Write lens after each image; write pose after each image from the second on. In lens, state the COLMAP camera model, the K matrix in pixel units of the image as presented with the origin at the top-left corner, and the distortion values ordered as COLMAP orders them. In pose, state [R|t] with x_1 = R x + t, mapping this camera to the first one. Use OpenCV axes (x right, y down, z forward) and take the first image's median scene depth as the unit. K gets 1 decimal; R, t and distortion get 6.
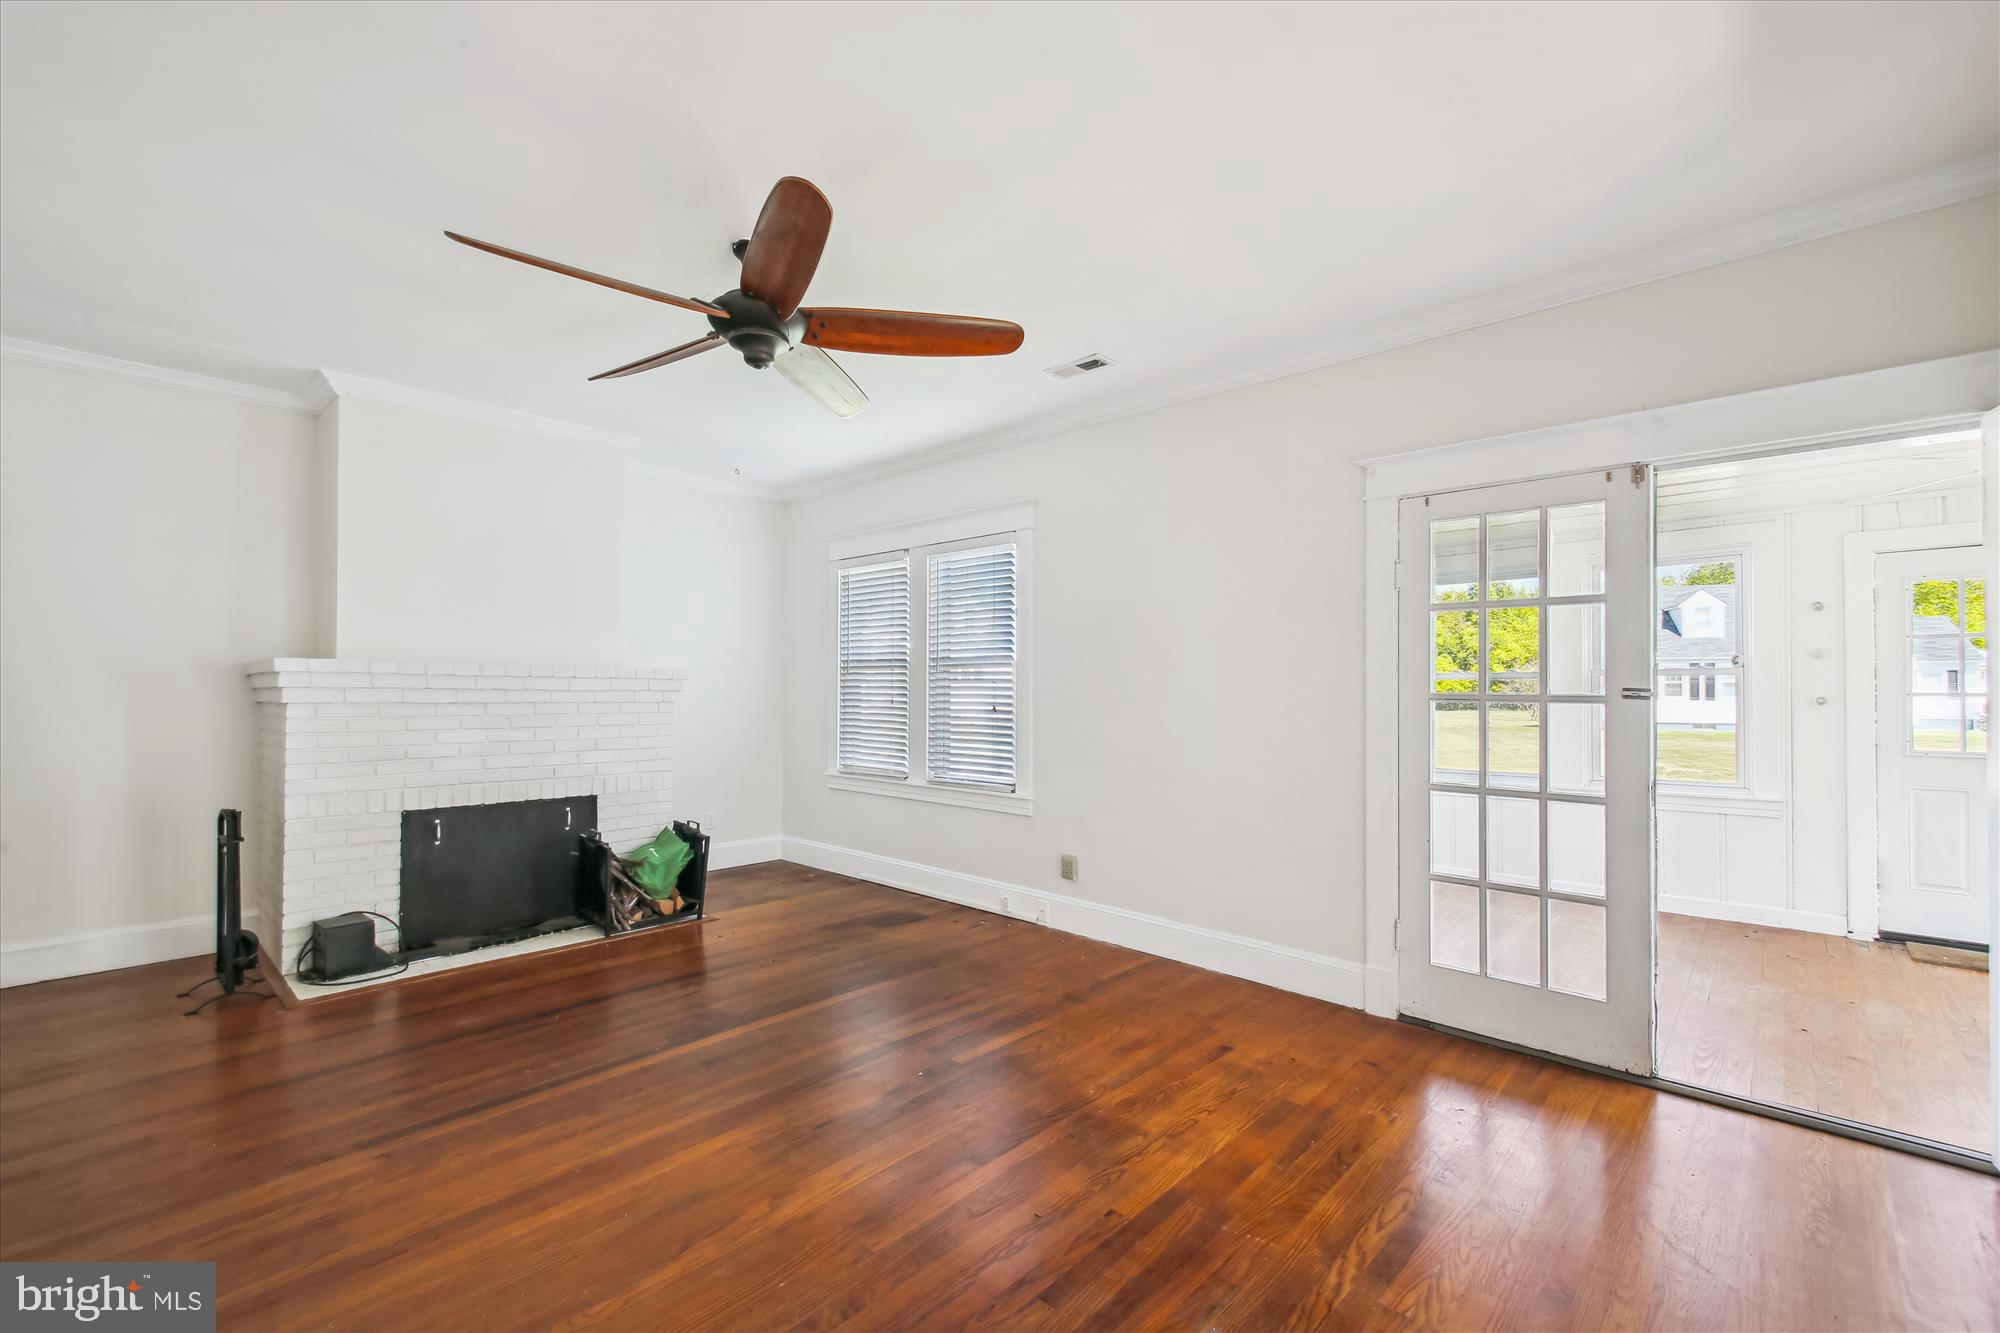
lens RADIAL K [[848.8, 0, 1020.3], [0, 848.8, 679.4], [0, 0, 1]] dist [0.005428, -0.003119]
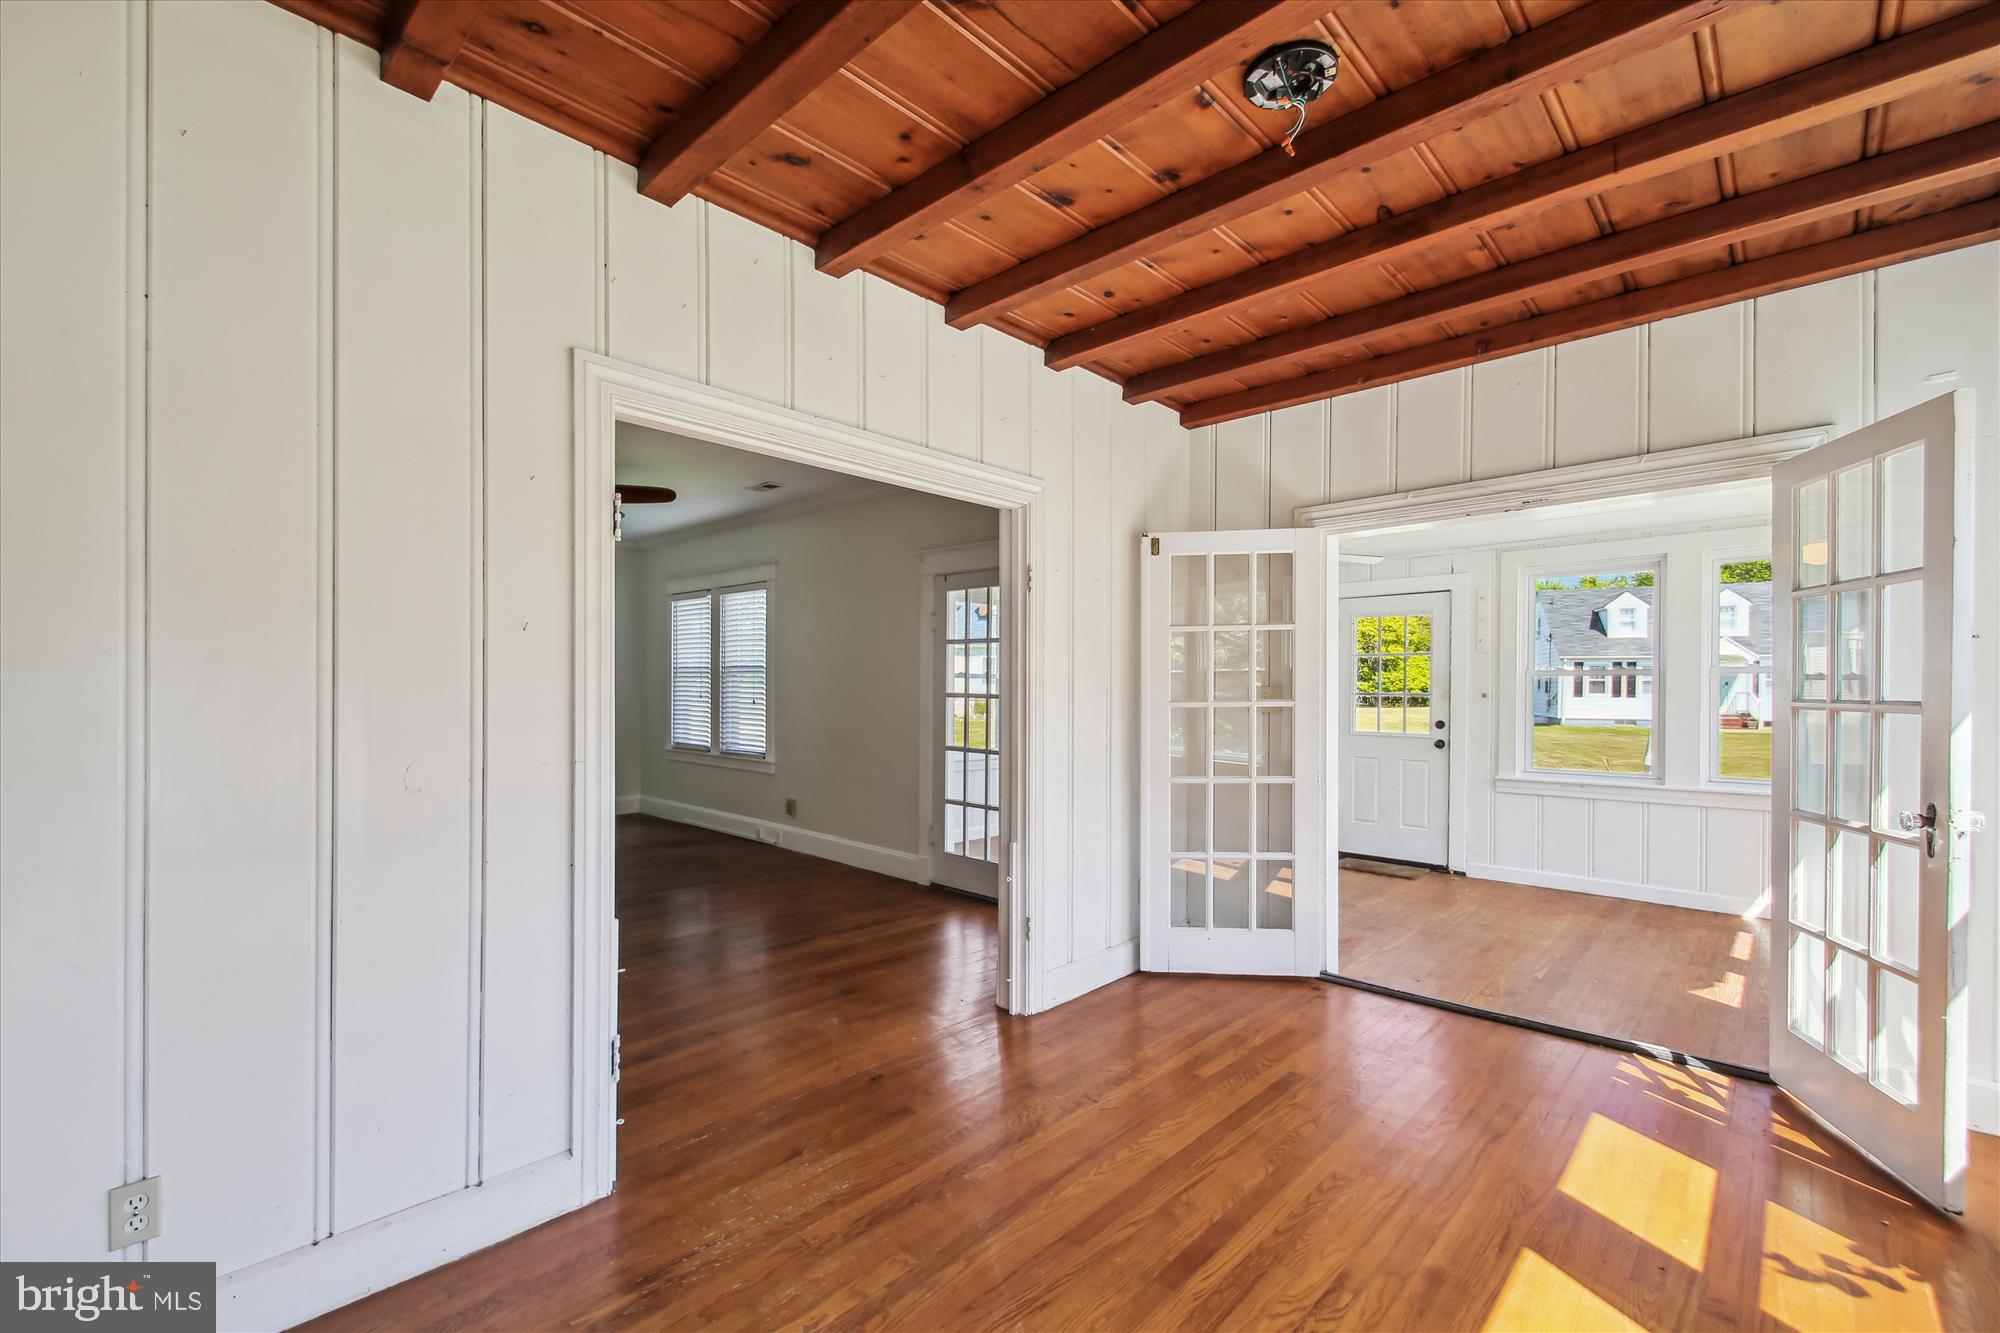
lens RADIAL K [[848.8, 0, 1002.3], [0, 848.8, 692.0], [0, 0, 1]] dist [0.005428, -0.003119]
pose [[0.999922, 0.001328, -0.012403, 0.492727], [-0.001095, 0.999823, 0.018759, -0.012594], [0.012425, -0.018744, 0.999747, -0.547684]]
